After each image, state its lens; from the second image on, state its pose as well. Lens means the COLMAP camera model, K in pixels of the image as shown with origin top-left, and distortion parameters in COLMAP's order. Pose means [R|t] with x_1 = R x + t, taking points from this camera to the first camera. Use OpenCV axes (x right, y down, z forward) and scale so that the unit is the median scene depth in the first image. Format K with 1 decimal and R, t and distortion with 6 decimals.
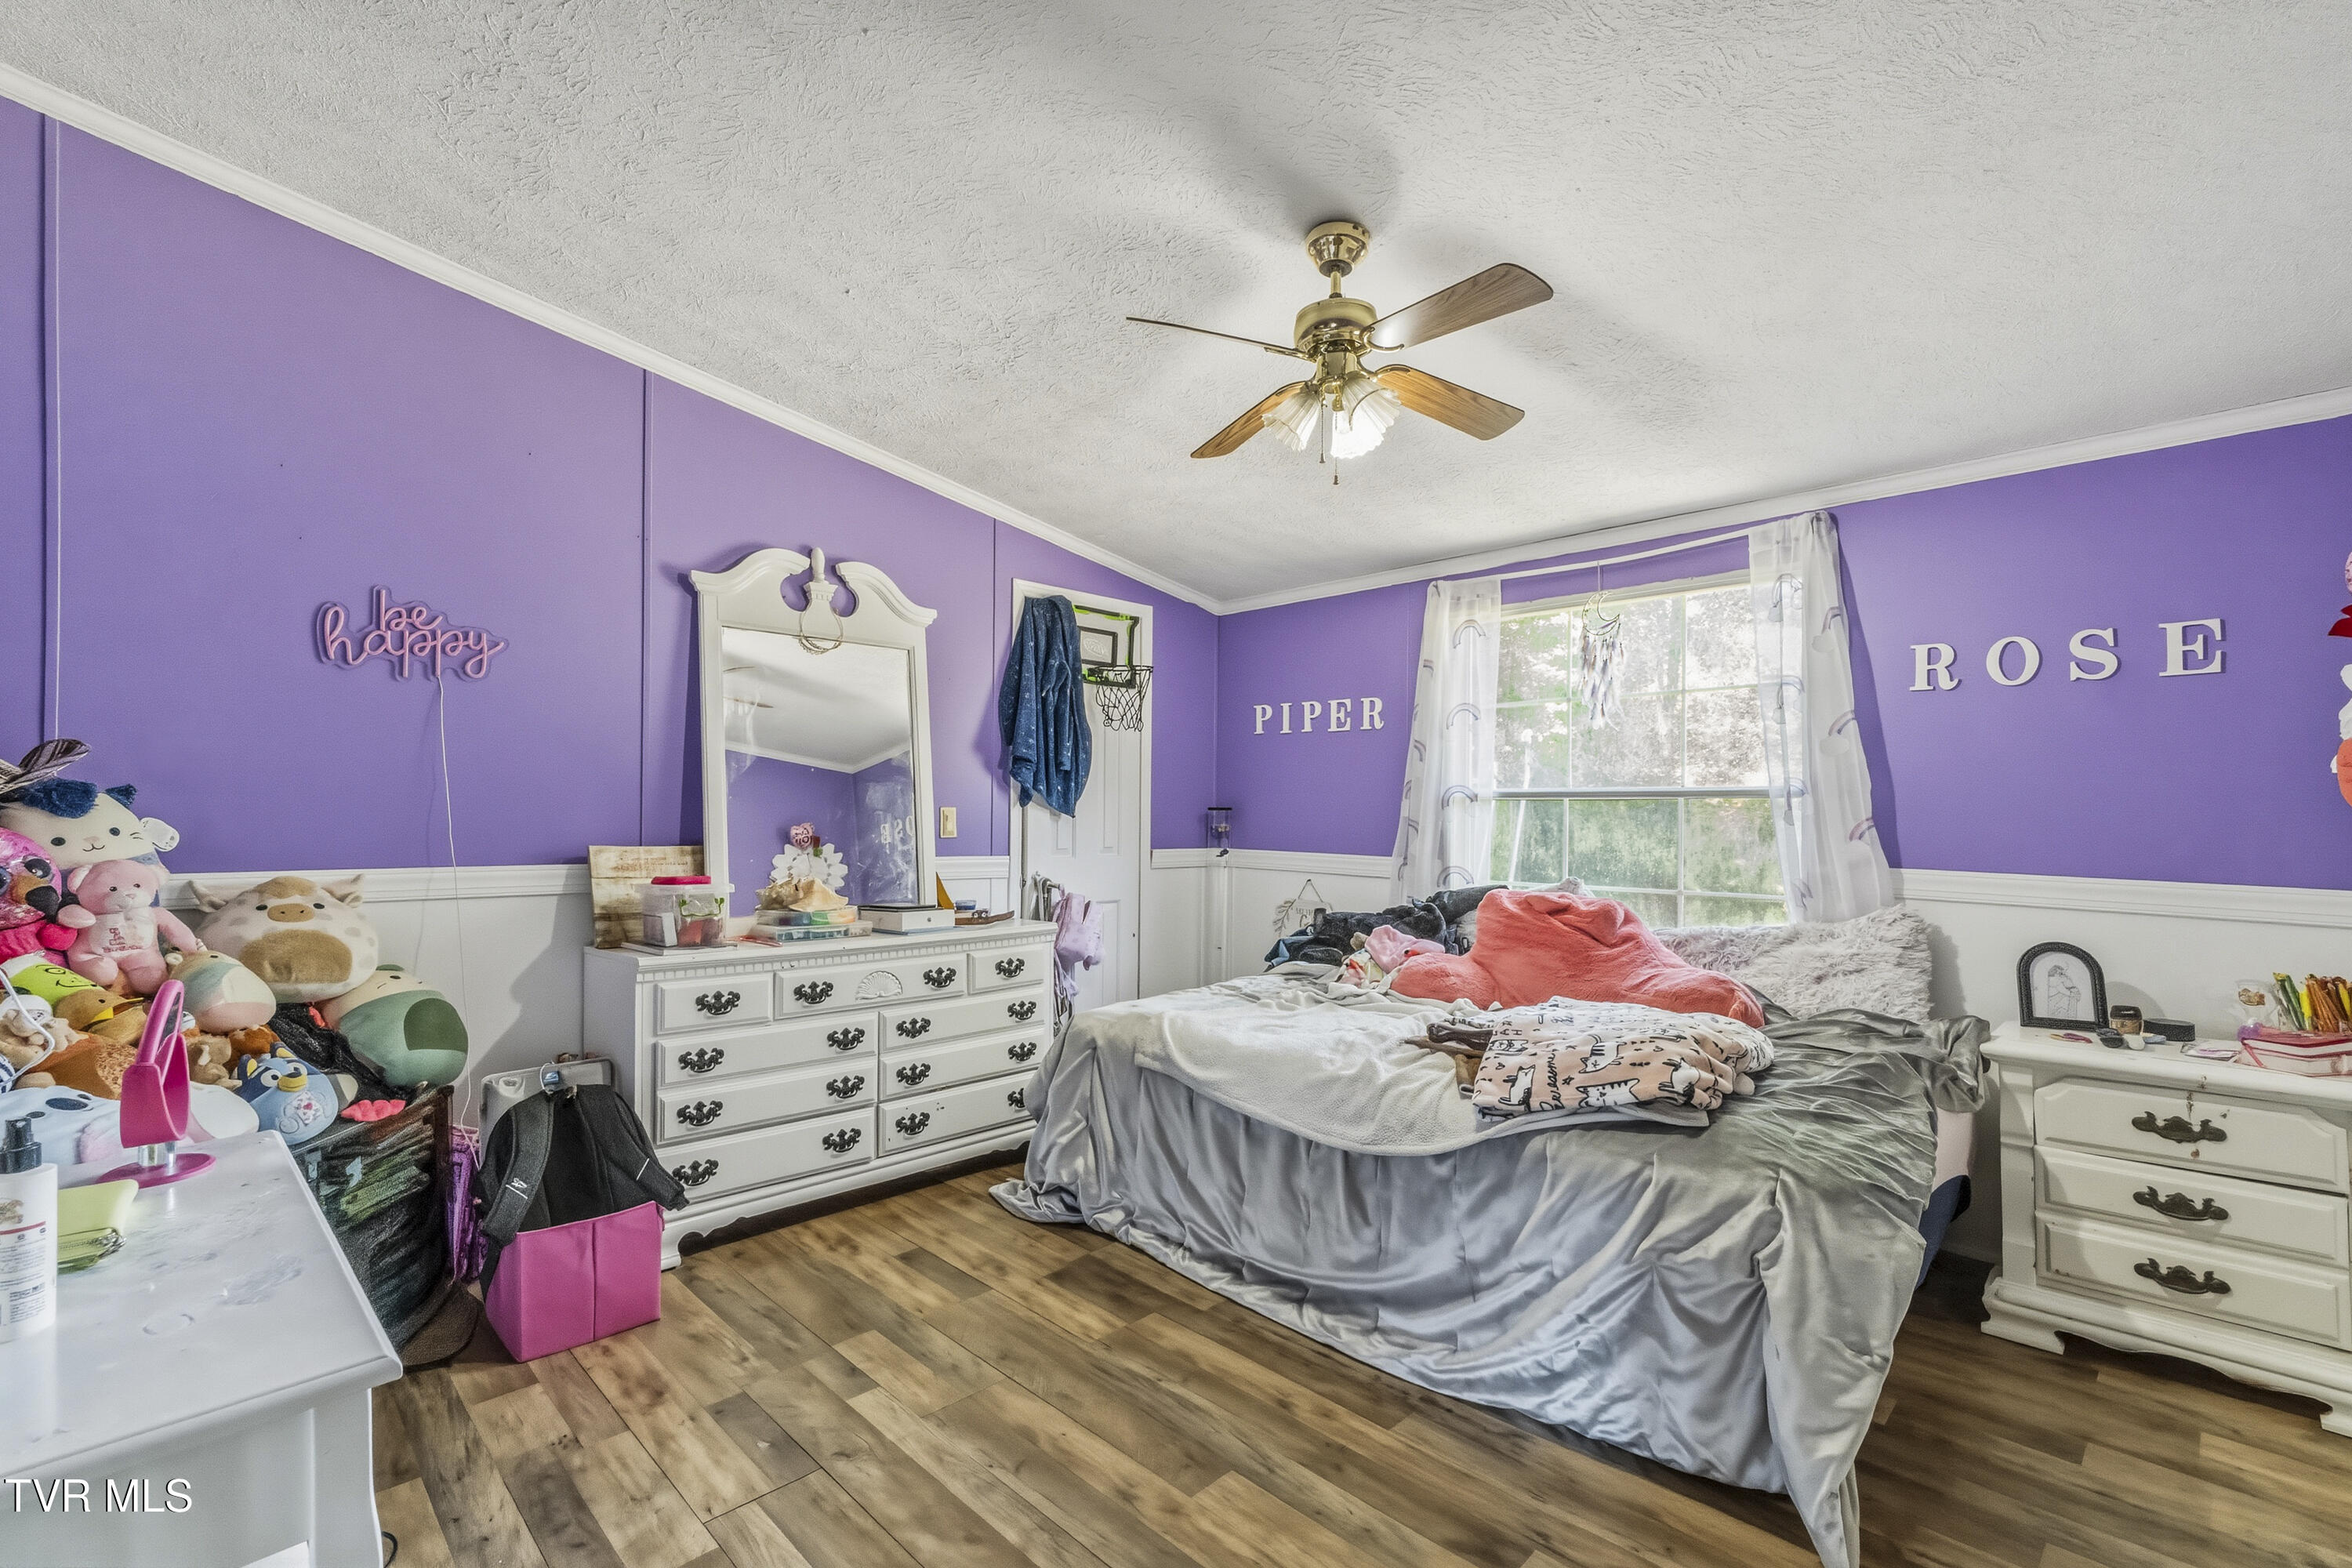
lens RADIAL K [[1023.5, 0, 1183.0], [0, 1023.5, 784.5], [0, 0, 1]] dist [-0.001003, 0.000174]
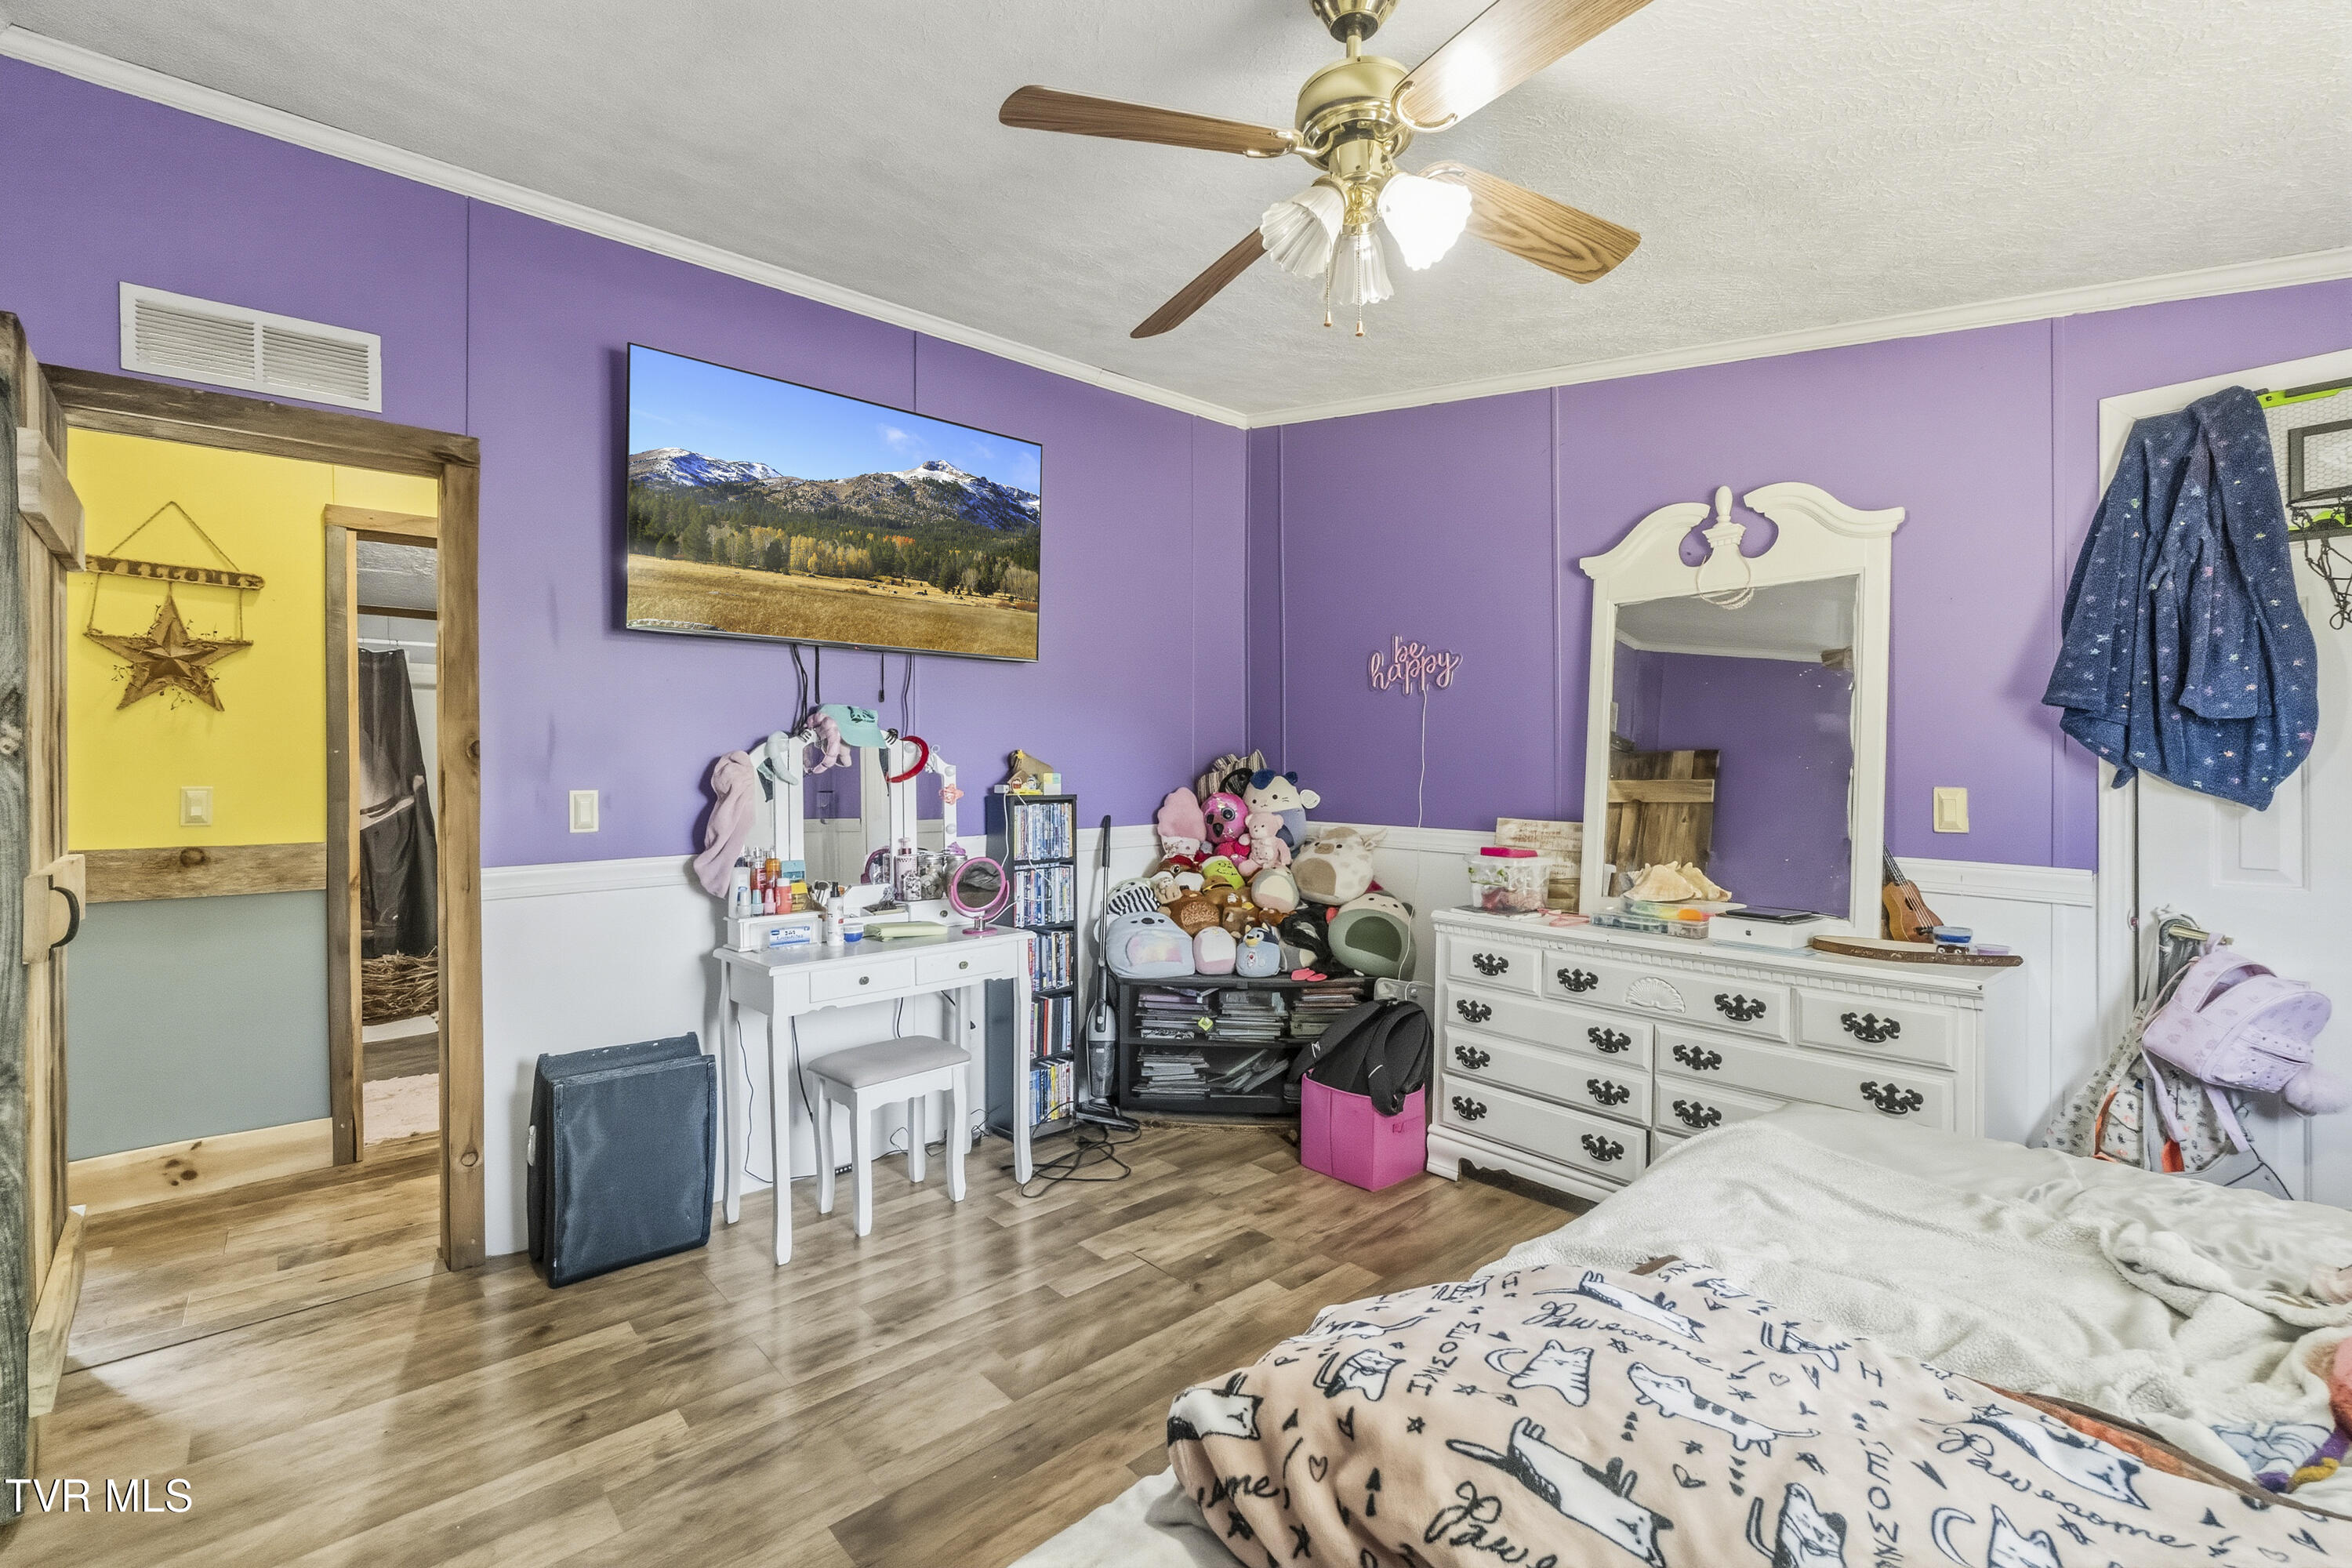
lens RADIAL K [[1028.9, 0, 1171.7], [0, 1028.9, 779.6], [0, 0, 1]] dist [-0.001356, 0.000050]
pose [[-0.062698, 0.000142, -0.998033, 0.596817], [0.018902, 0.999821, -0.001045, 0.008977], [0.997854, -0.018930, -0.062690, 0.654232]]
